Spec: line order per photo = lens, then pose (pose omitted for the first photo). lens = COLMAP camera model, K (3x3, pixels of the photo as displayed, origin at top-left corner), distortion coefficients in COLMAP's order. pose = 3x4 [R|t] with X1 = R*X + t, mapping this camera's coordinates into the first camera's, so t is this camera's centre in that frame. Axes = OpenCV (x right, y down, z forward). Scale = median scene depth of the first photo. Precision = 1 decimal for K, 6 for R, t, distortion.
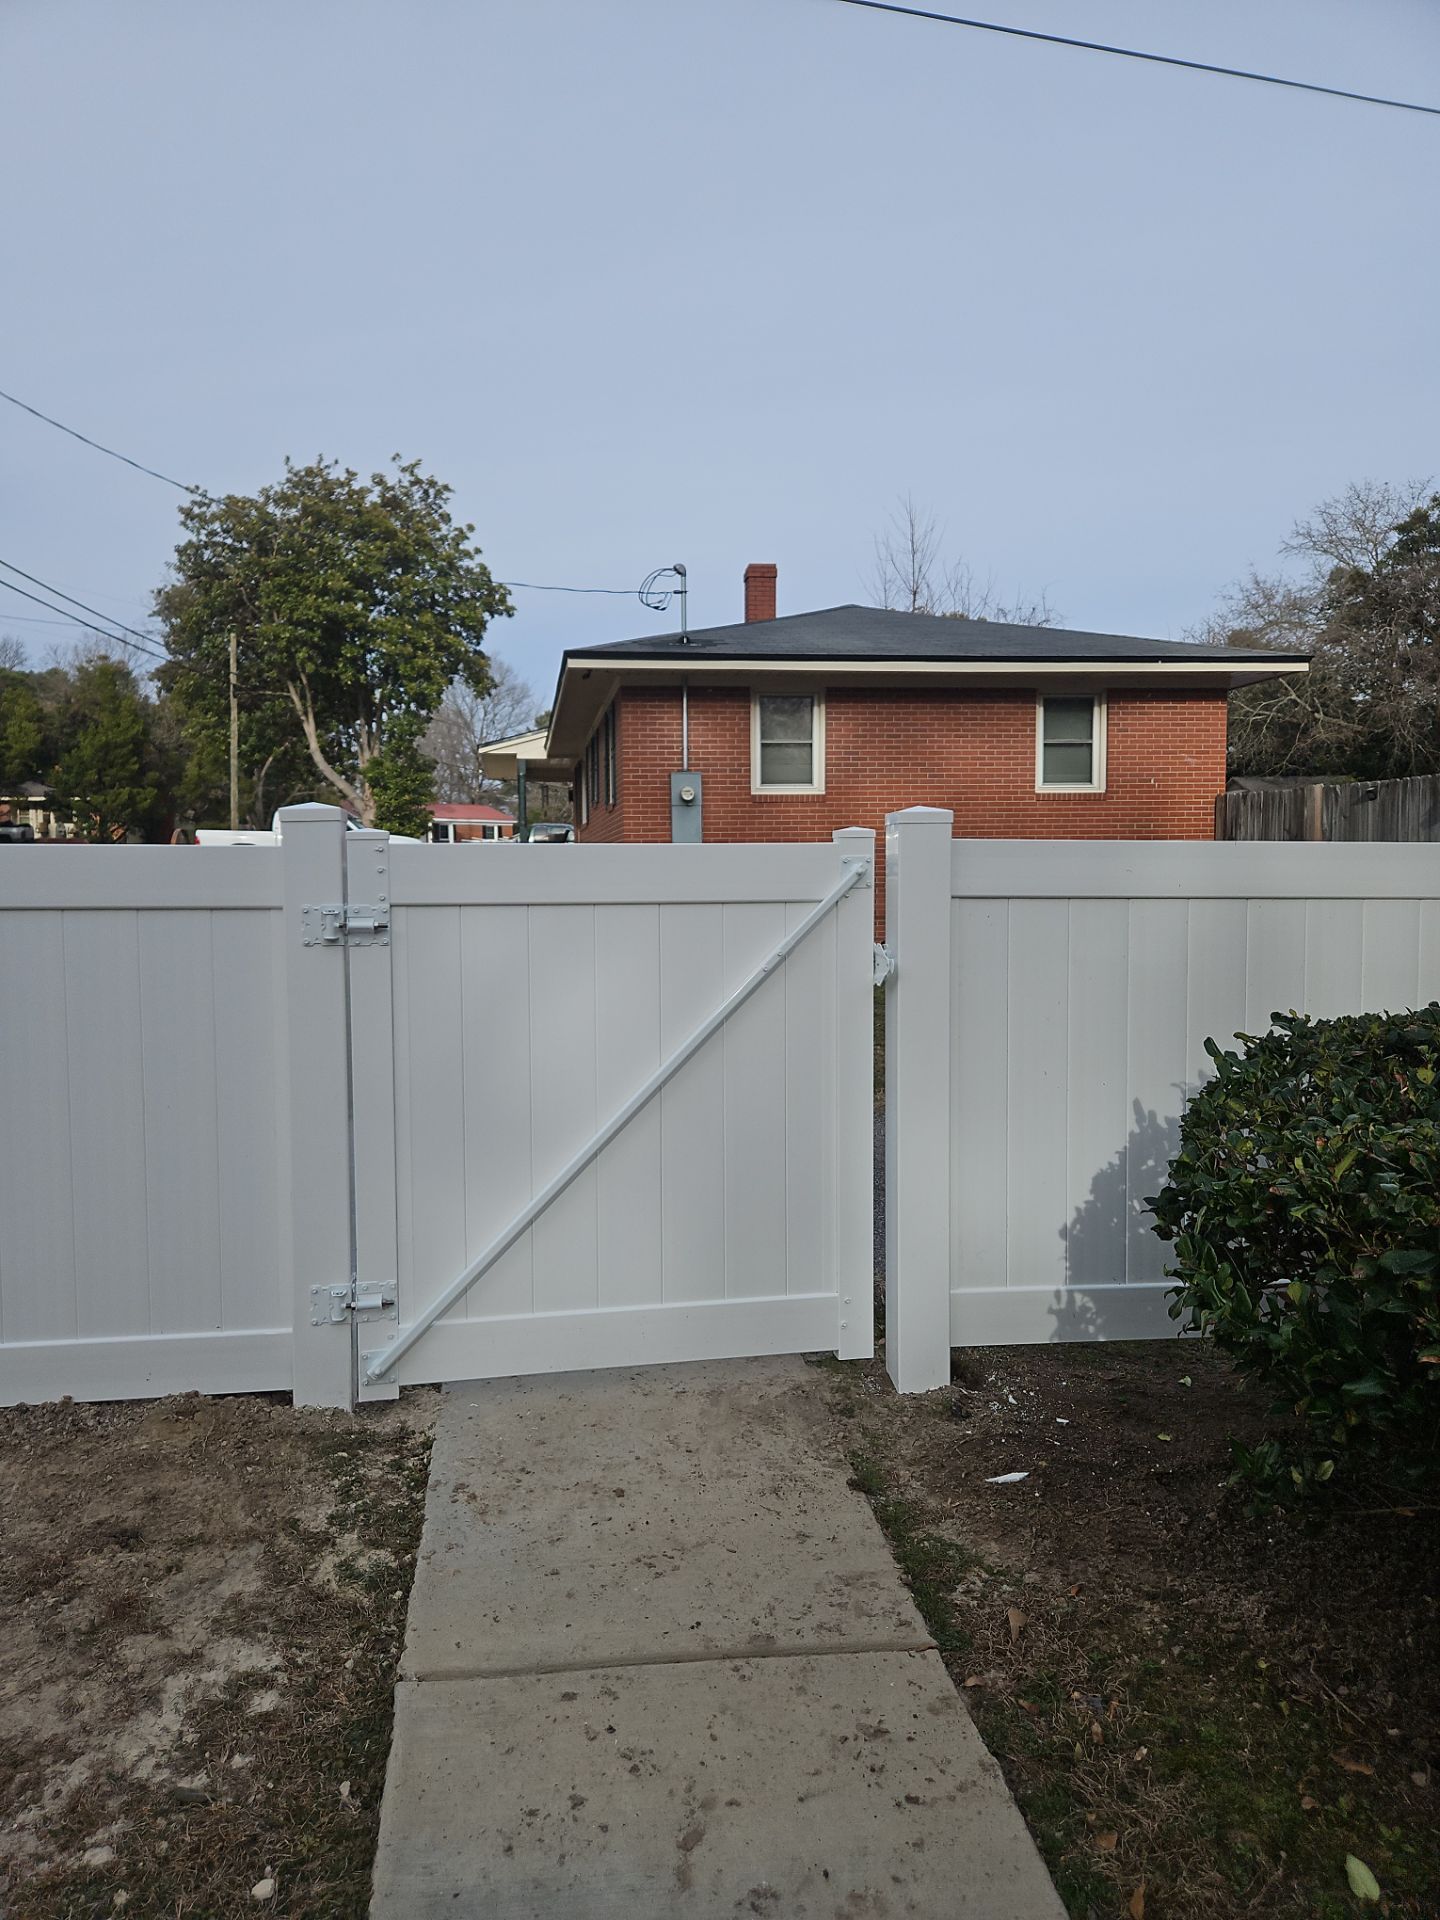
lens RADIAL K [[1295.4, 0, 707.5], [0, 1295.4, 962.6], [0, 0, 1]] dist [0.061052, -0.054186]
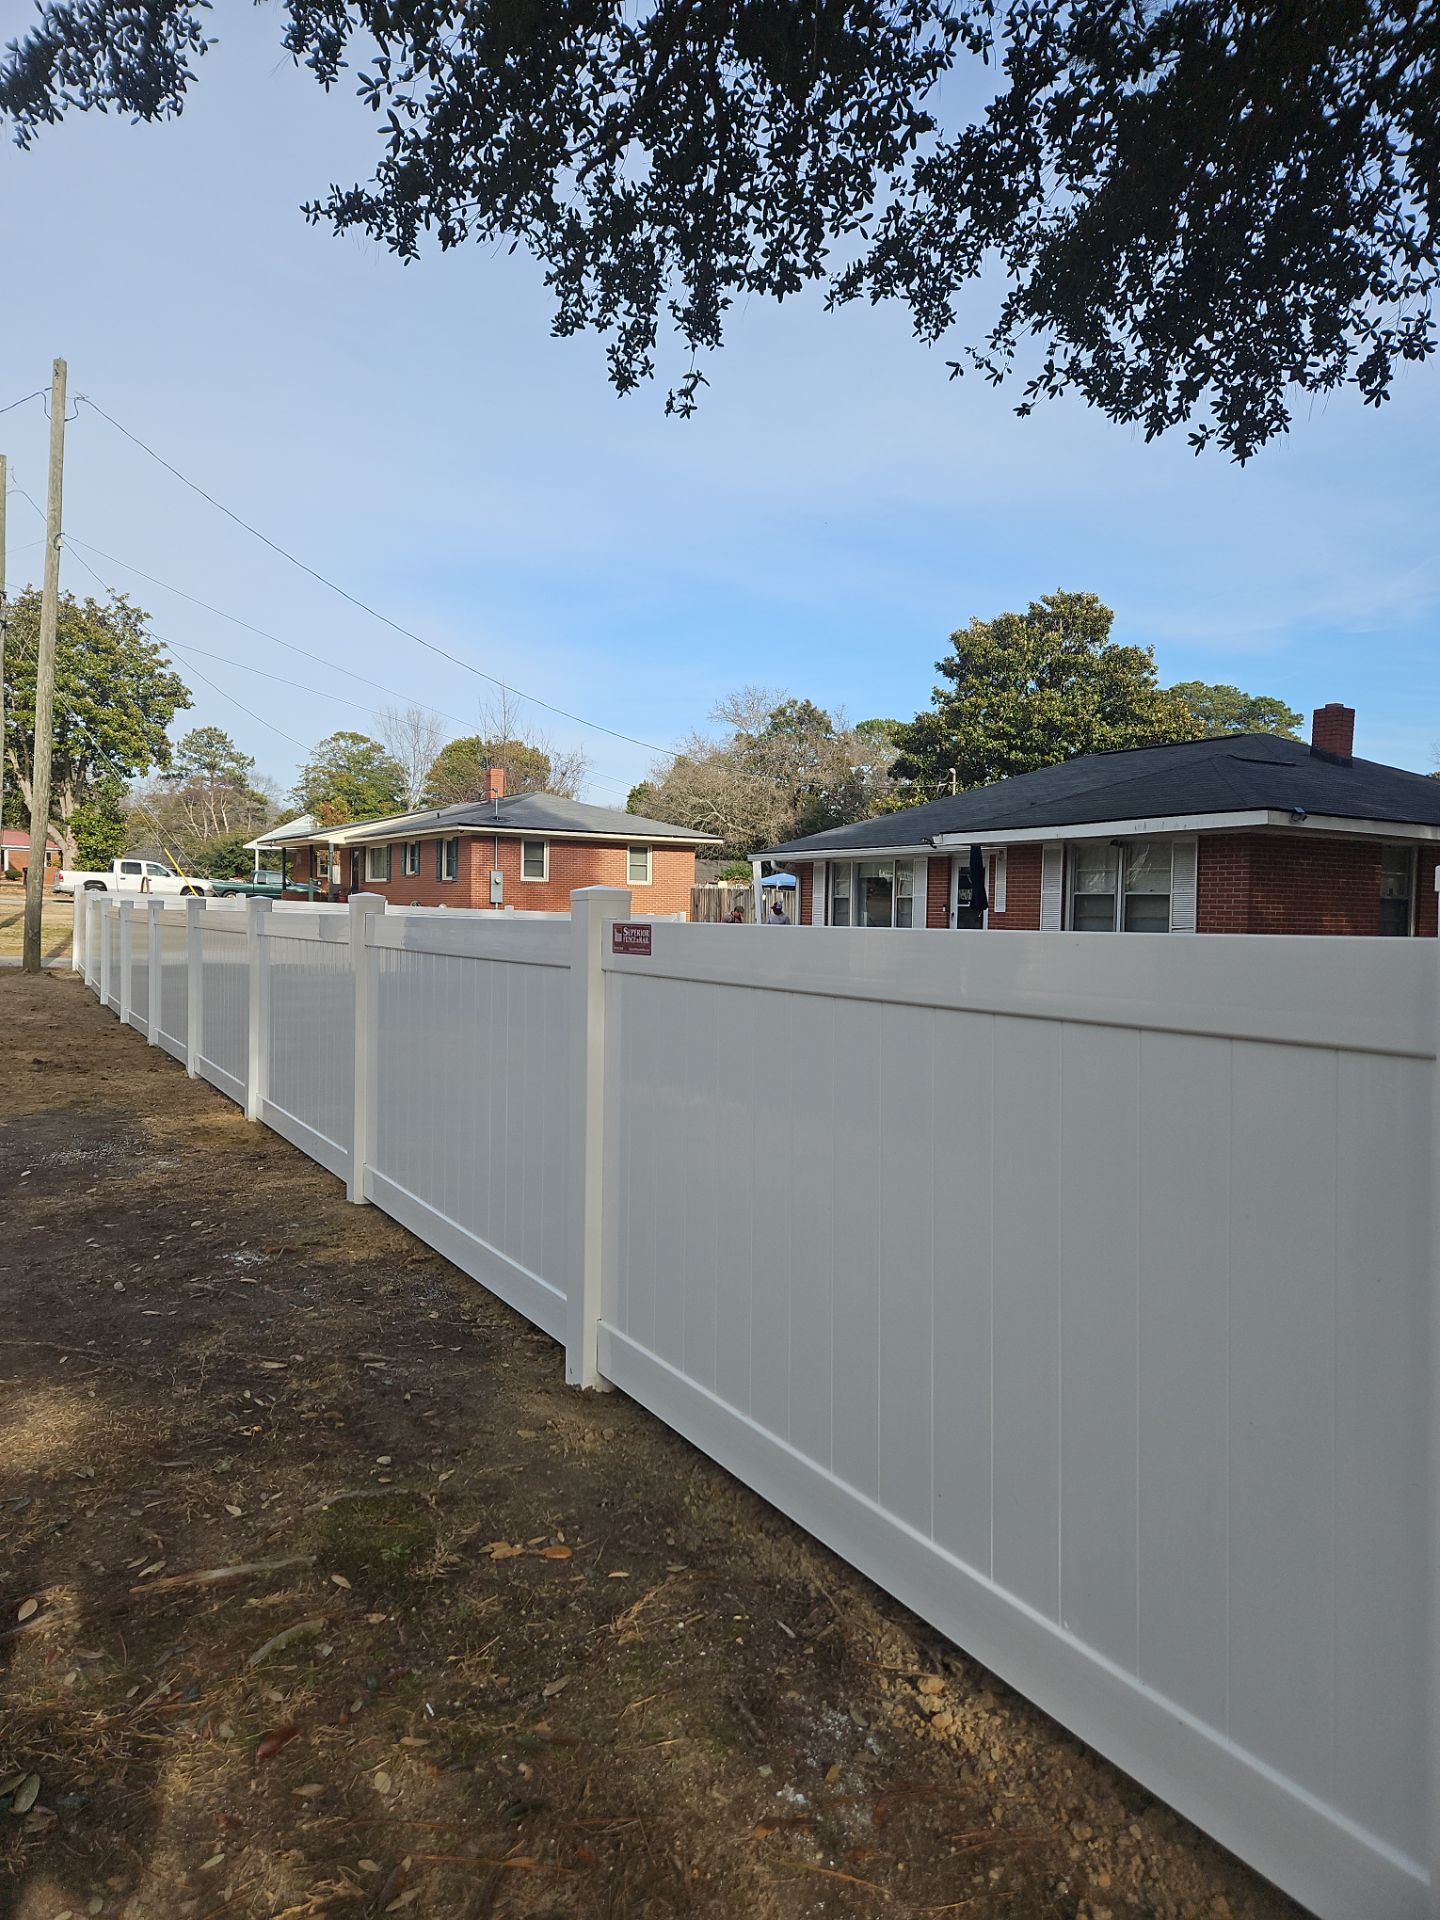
lens RADIAL K [[1262.8, 0, 720.0], [0, 1262.8, 960.0], [0, 0, 1]] dist [0.069162, -0.047765]
pose [[0.911186, 0.011339, 0.411840, -0.199841], [-0.000871, 0.999672, -0.025596, 0.027929], [-0.411995, 0.022964, 0.910897, -0.444350]]
